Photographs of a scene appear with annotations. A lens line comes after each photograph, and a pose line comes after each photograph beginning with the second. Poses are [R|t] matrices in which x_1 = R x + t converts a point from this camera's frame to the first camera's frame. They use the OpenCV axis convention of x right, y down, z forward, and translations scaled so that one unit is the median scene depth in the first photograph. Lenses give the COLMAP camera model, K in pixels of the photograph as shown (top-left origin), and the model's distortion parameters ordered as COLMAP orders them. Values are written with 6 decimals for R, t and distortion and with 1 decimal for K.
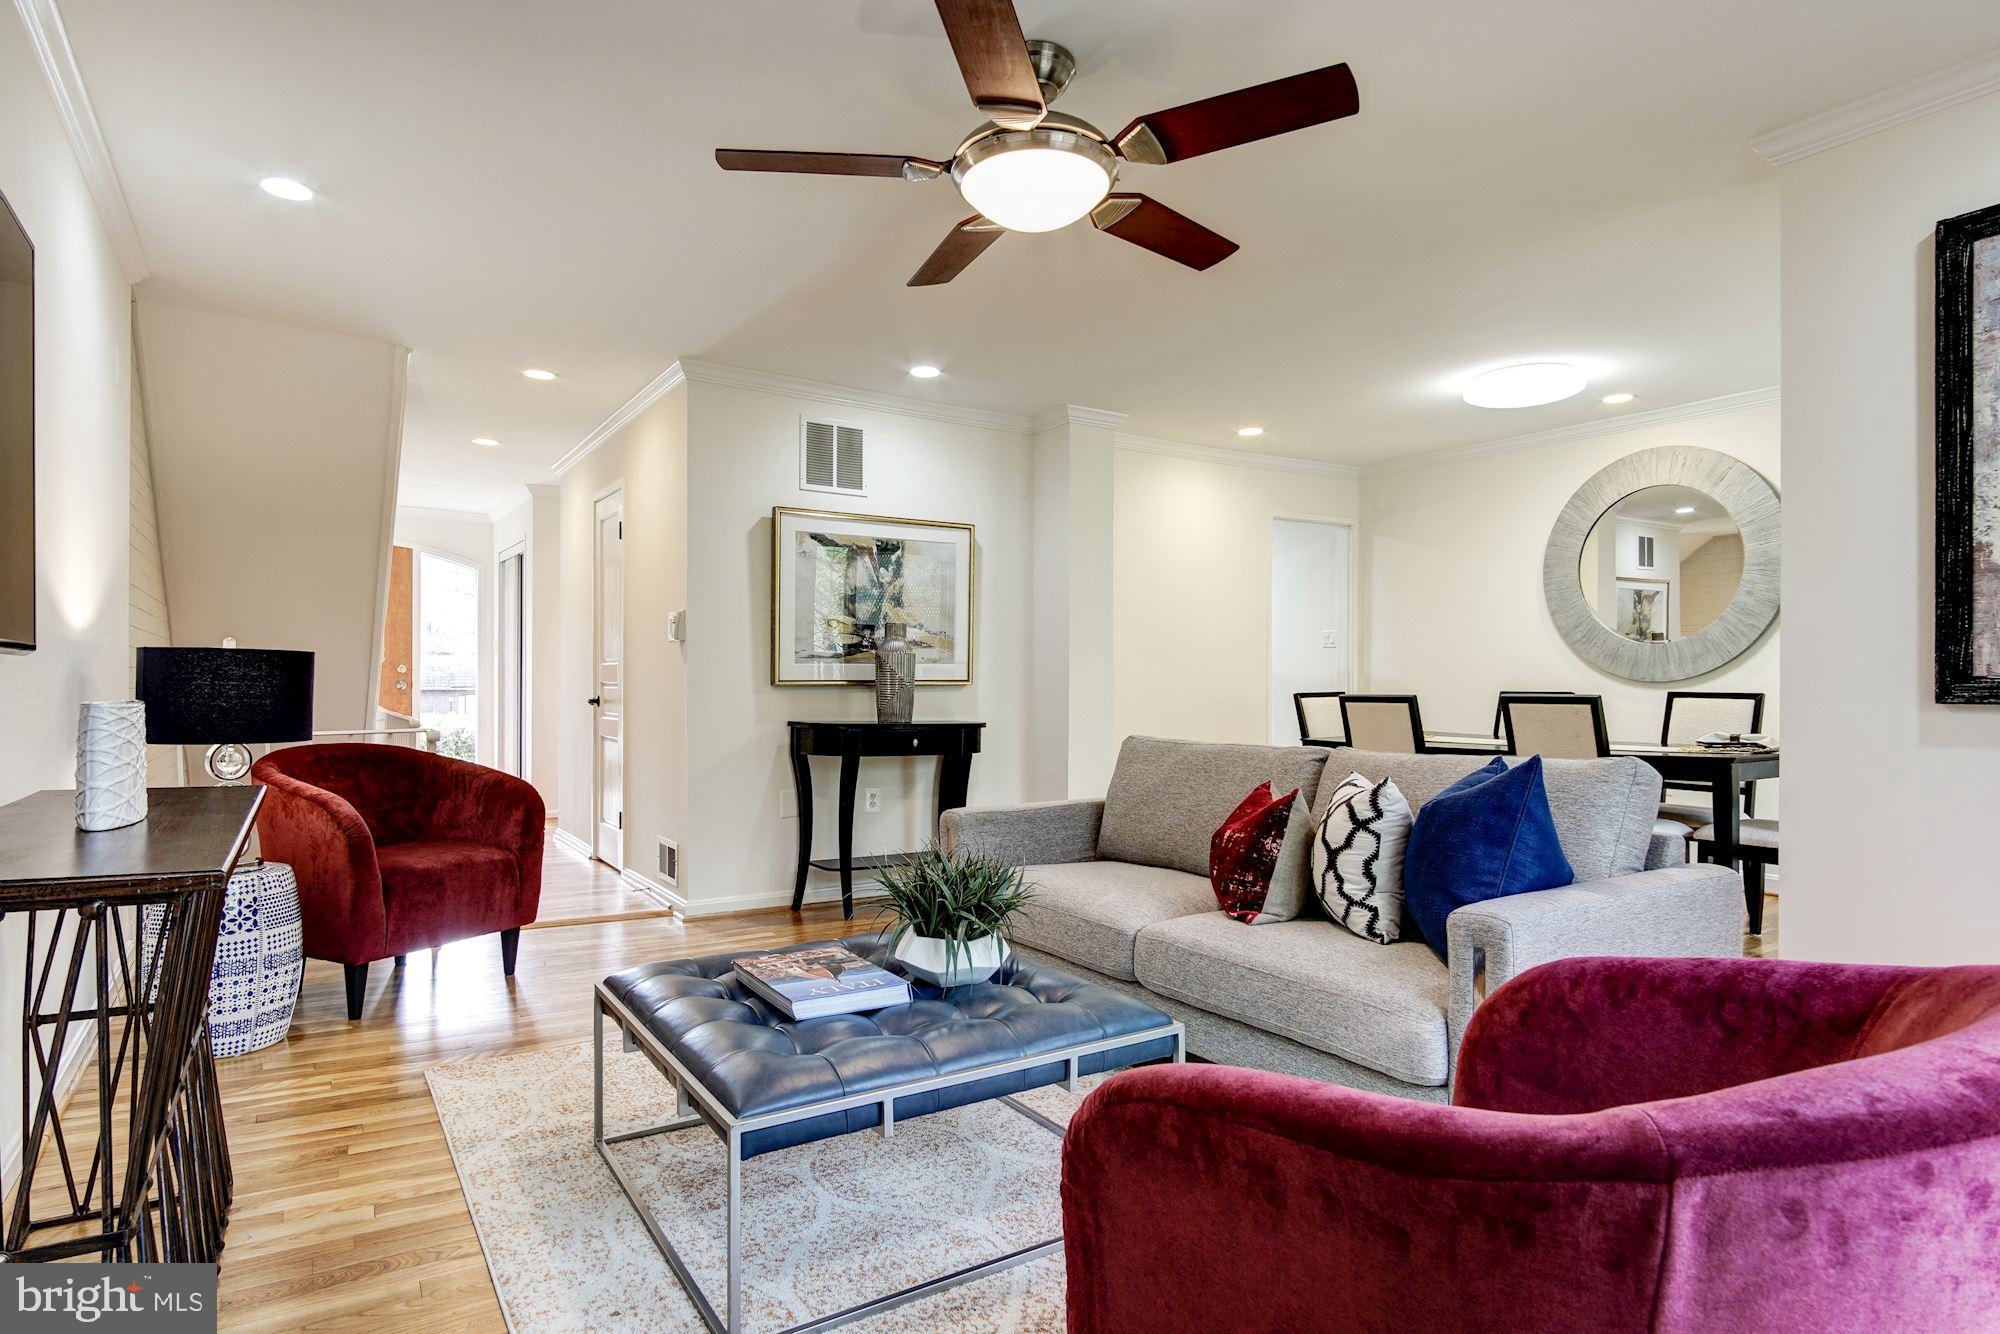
lens RADIAL K [[1089.5, 0, 995.0], [0, 1089.5, 662.4], [0, 0, 1]] dist [-0.012281, 0.002100]
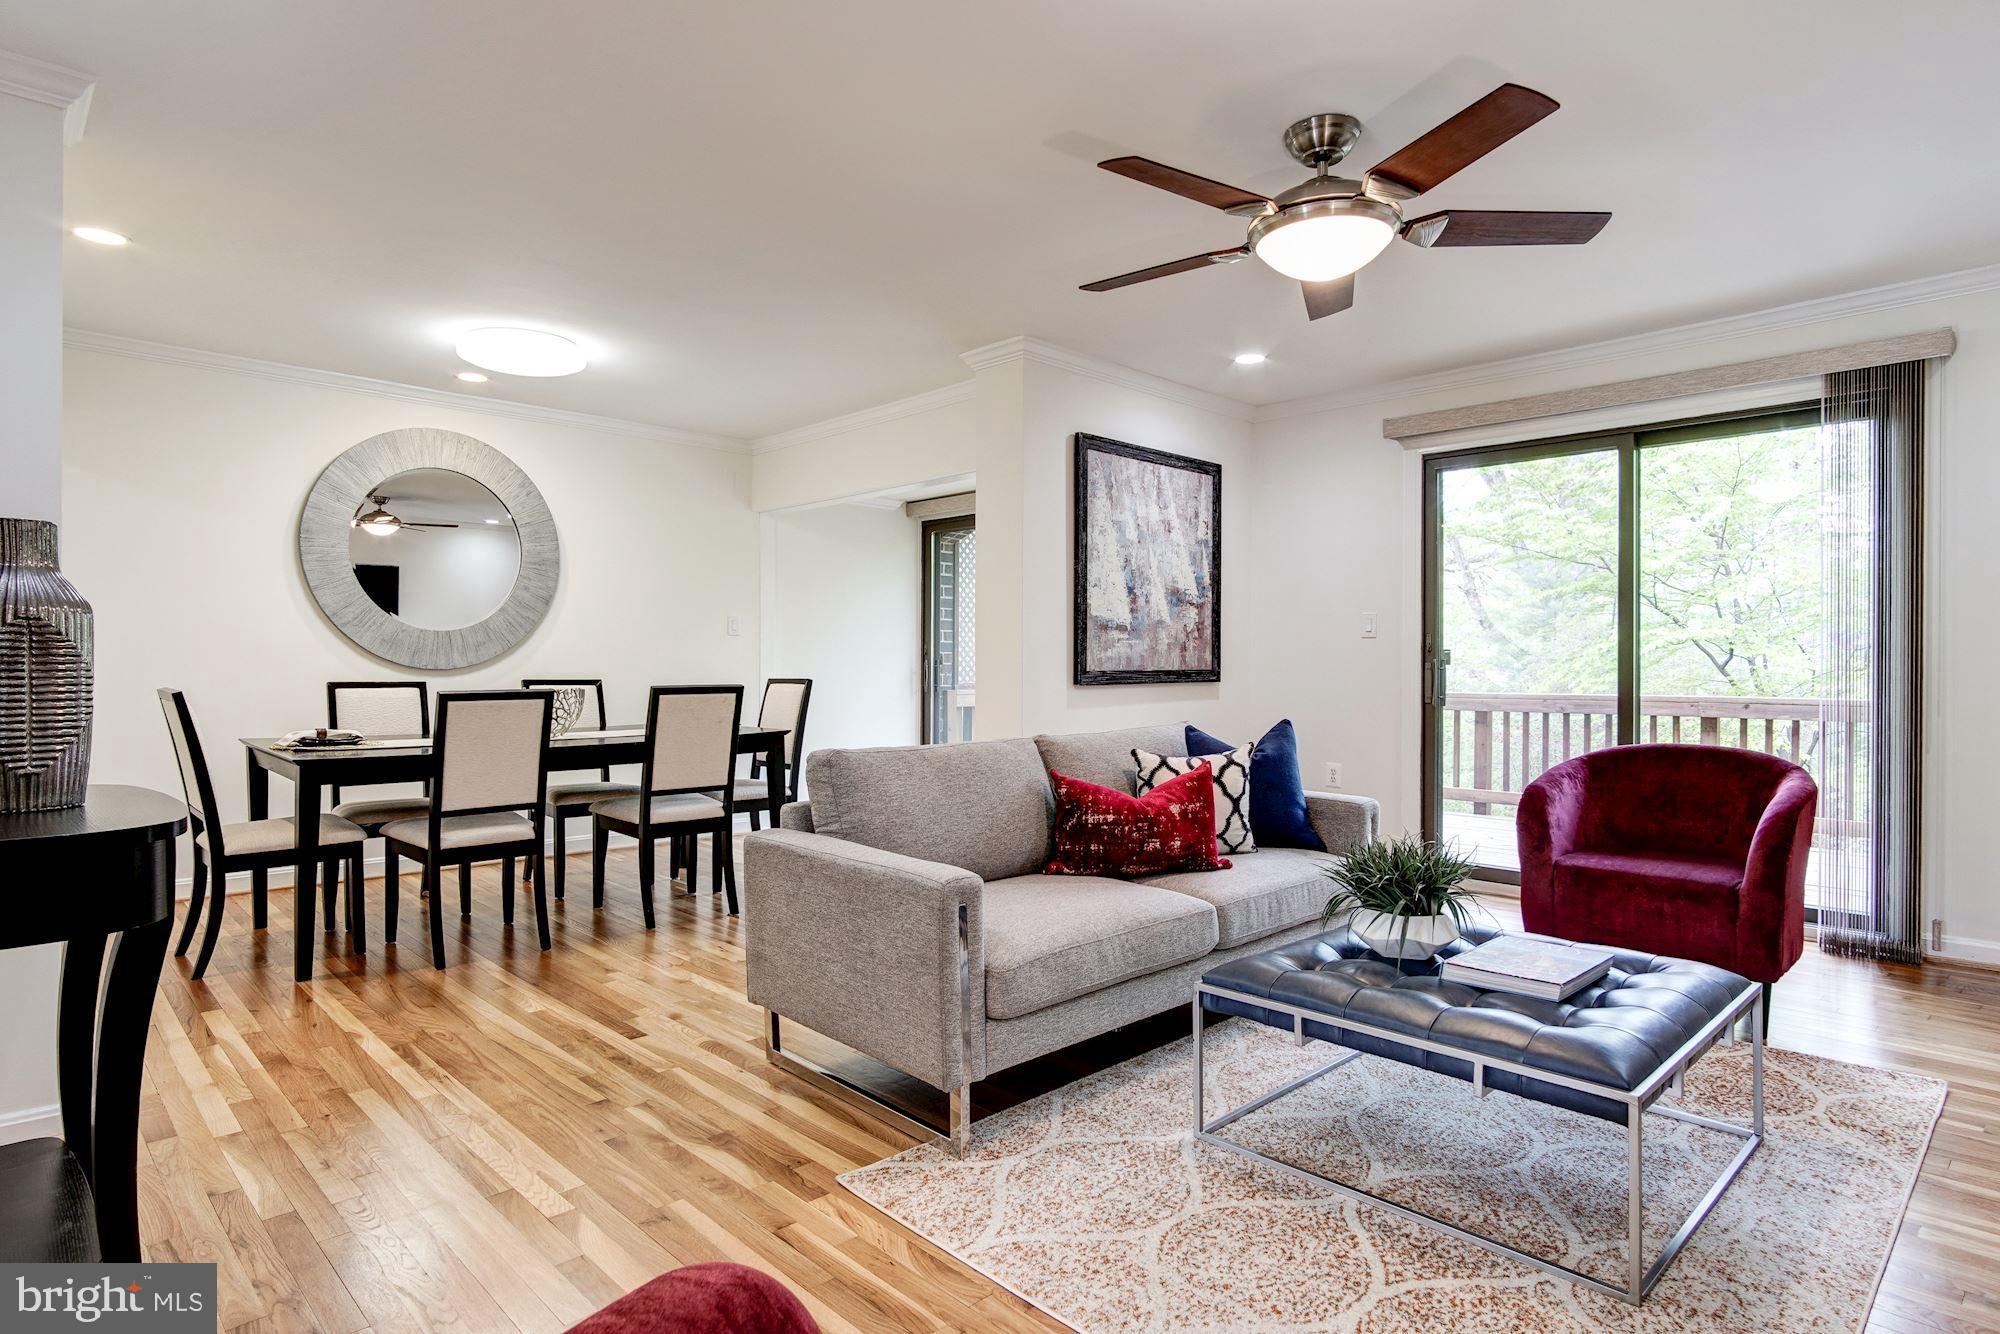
lens RADIAL K [[1089.5, 0, 995.0], [0, 1089.5, 662.4], [0, 0, 1]] dist [-0.012281, 0.002100]
pose [[-0.186749, -0.002842, 0.982404, -0.530198], [-0.022276, 0.999751, -0.001342, 0.002078], [-0.982155, -0.022135, -0.186766, 0.818472]]
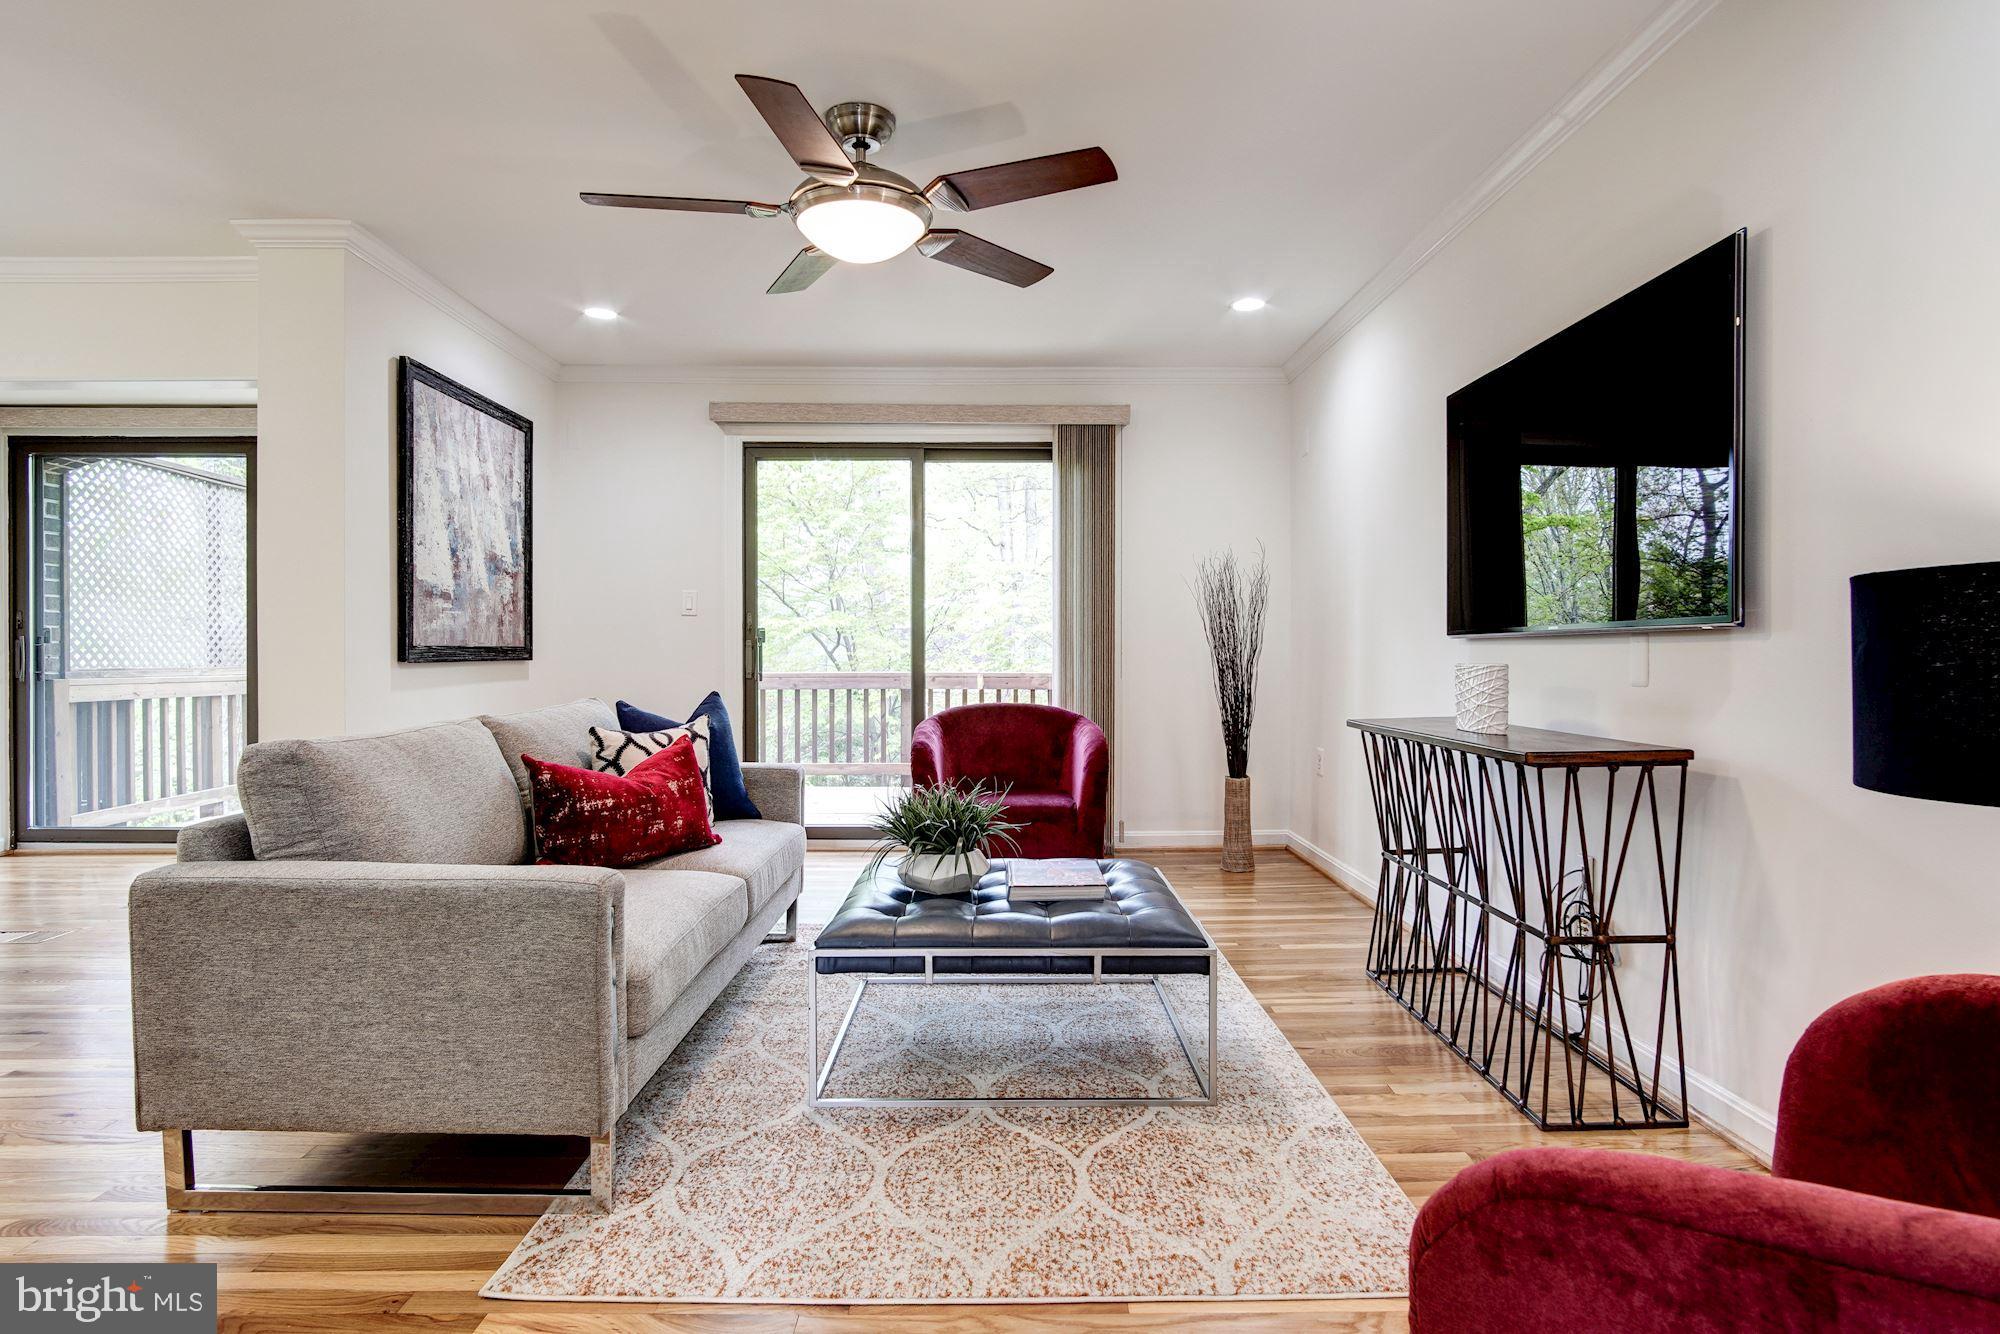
lens RADIAL K [[1089.5, 0, 995.0], [0, 1089.5, 662.4], [0, 0, 1]] dist [-0.012281, 0.002100]
pose [[-0.845359, -0.006172, 0.534163, -0.374340], [-0.013644, 0.999857, -0.010040, 0.022668], [-0.534024, -0.015775, -0.845322, 1.020768]]
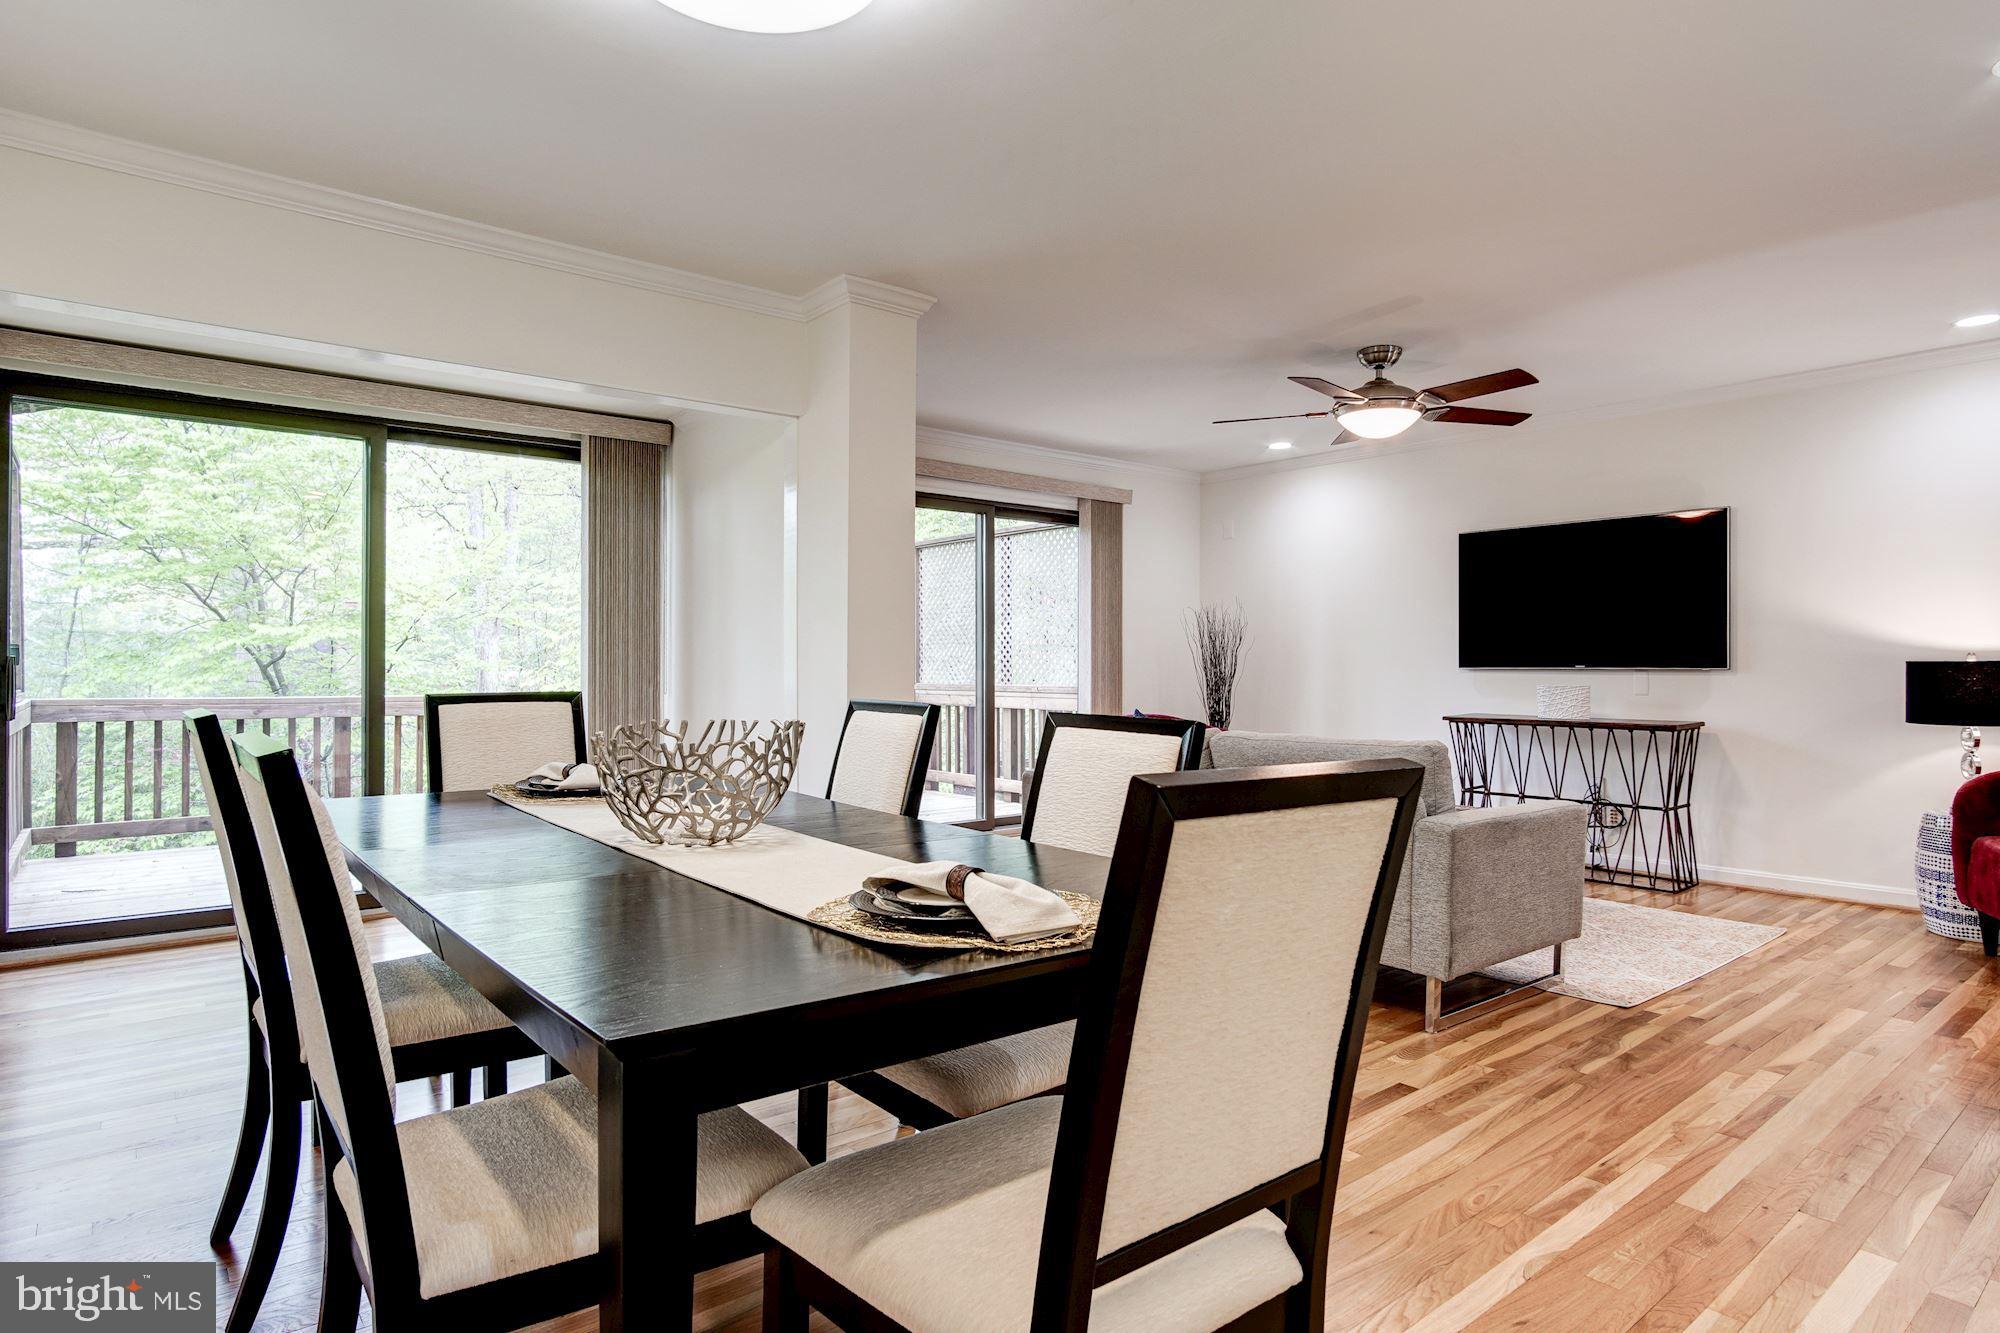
lens RADIAL K [[1089.5, 0, 995.0], [0, 1089.5, 661.9], [0, 0, 1]] dist [-0.012281, 0.002100]
pose [[-0.993974, -0.006696, -0.109412, 0.467967], [-0.003926, 0.999667, -0.025517, 0.021532], [0.109547, -0.024934, -0.993669, 1.480630]]
